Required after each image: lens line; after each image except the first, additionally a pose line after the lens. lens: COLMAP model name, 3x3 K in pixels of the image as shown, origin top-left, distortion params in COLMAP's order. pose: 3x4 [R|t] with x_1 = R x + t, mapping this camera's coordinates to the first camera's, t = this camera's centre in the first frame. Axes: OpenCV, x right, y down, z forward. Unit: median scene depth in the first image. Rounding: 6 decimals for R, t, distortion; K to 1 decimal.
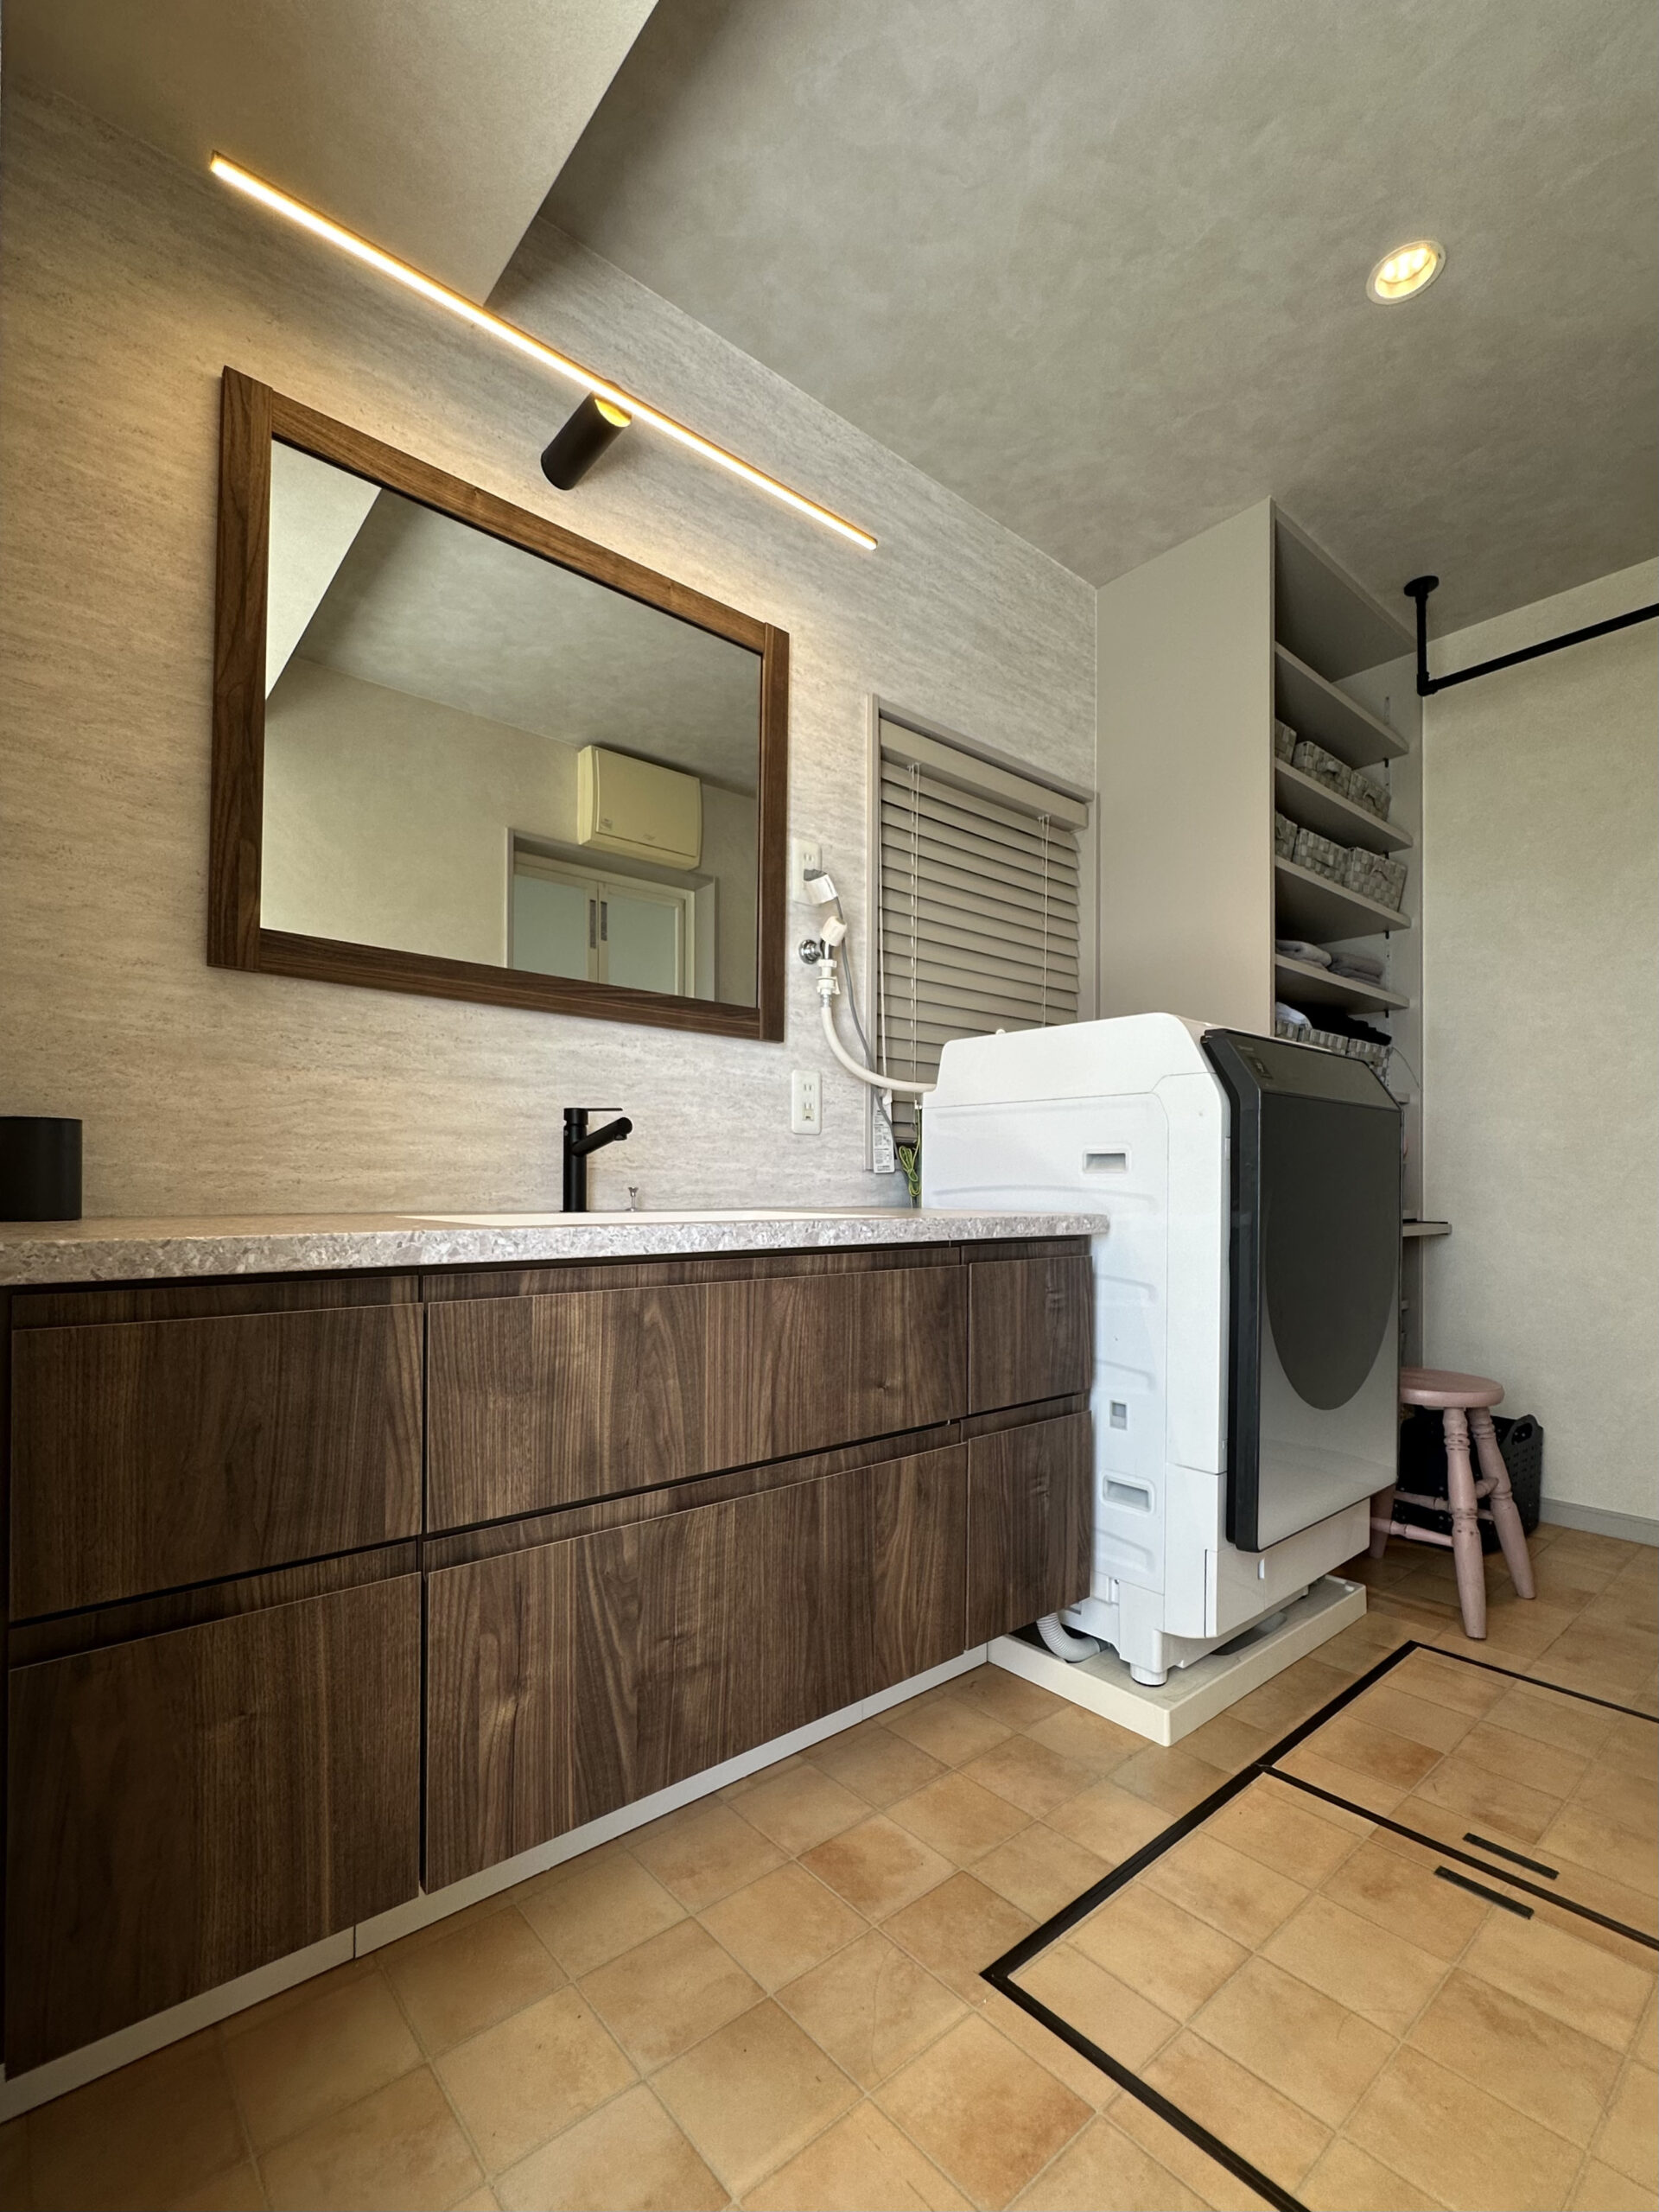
lens RADIAL K [[1005.6, 0, 832.7], [0, 1005.6, 1176.7], [0, 0, 1]] dist [-0.003524, -0.000030]
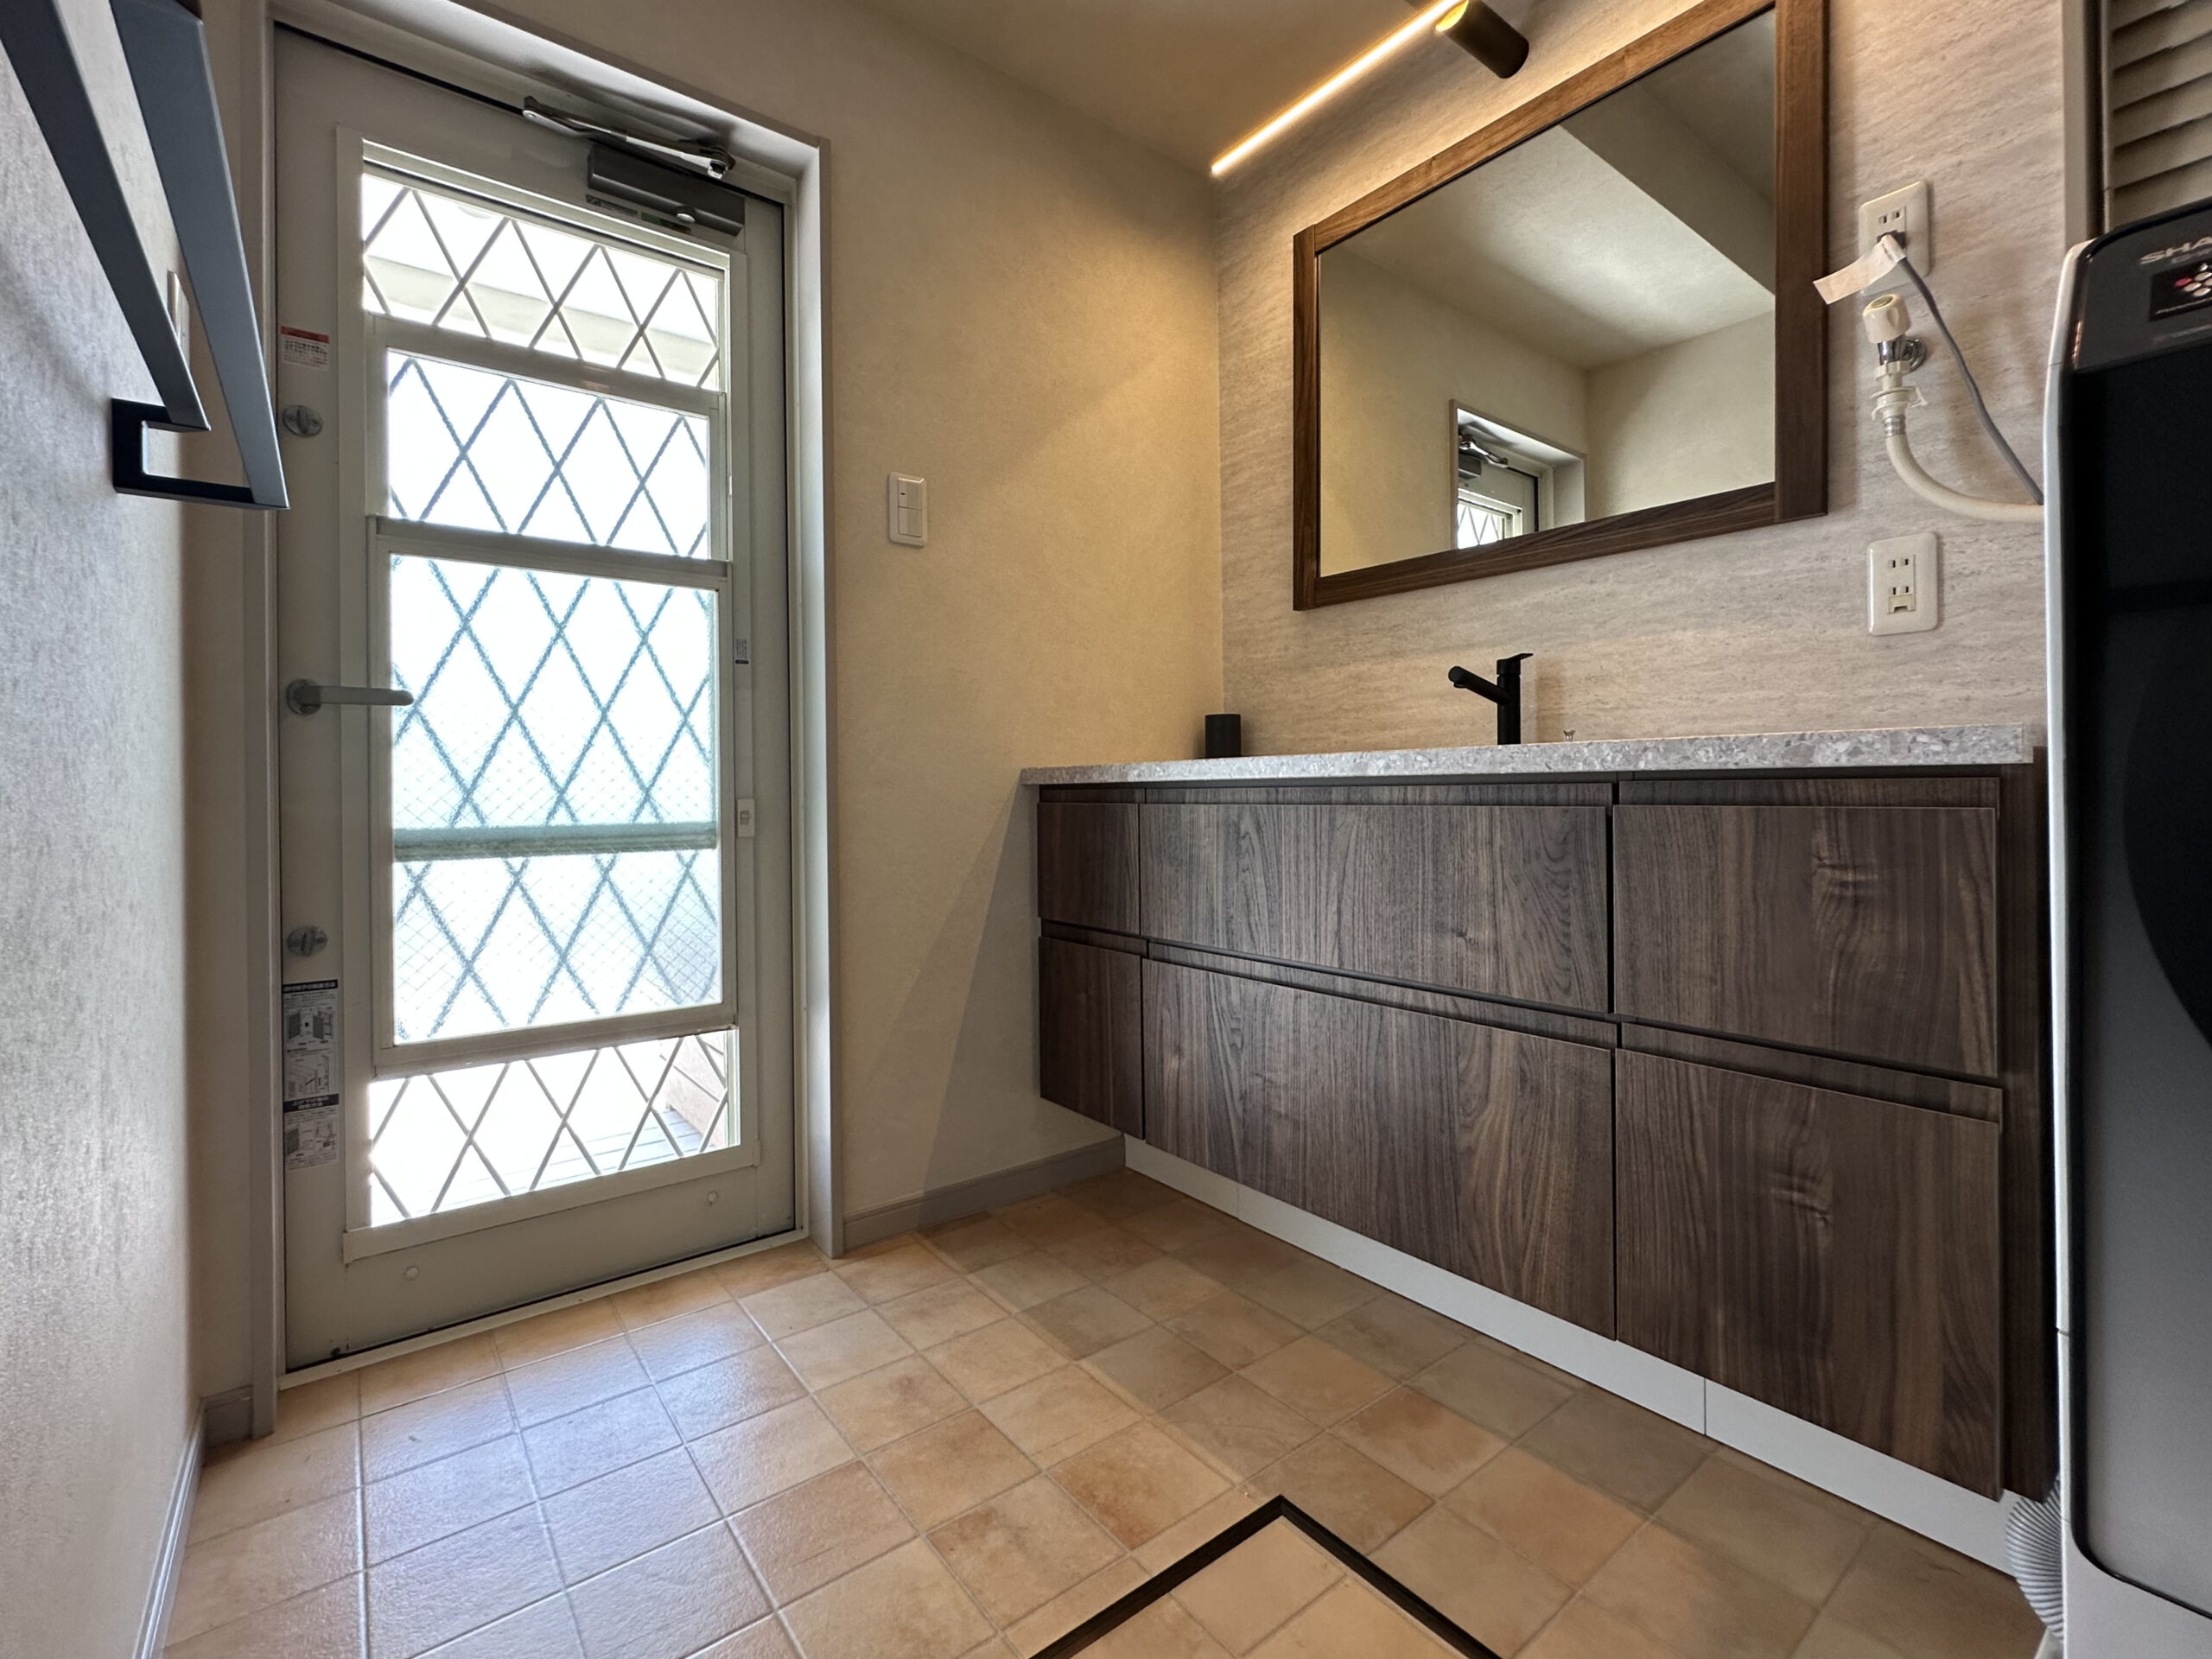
lens RADIAL K [[974.5, 0, 1087.5], [0, 974.5, 785.3], [0, 0, 1]] dist [-0.001293, 0.000029]
pose [[-0.059746, -0.009436, -0.998169, 0.916402], [0.018895, 0.999765, -0.010582, 0.076929], [0.998035, -0.019493, -0.059554, 0.712734]]
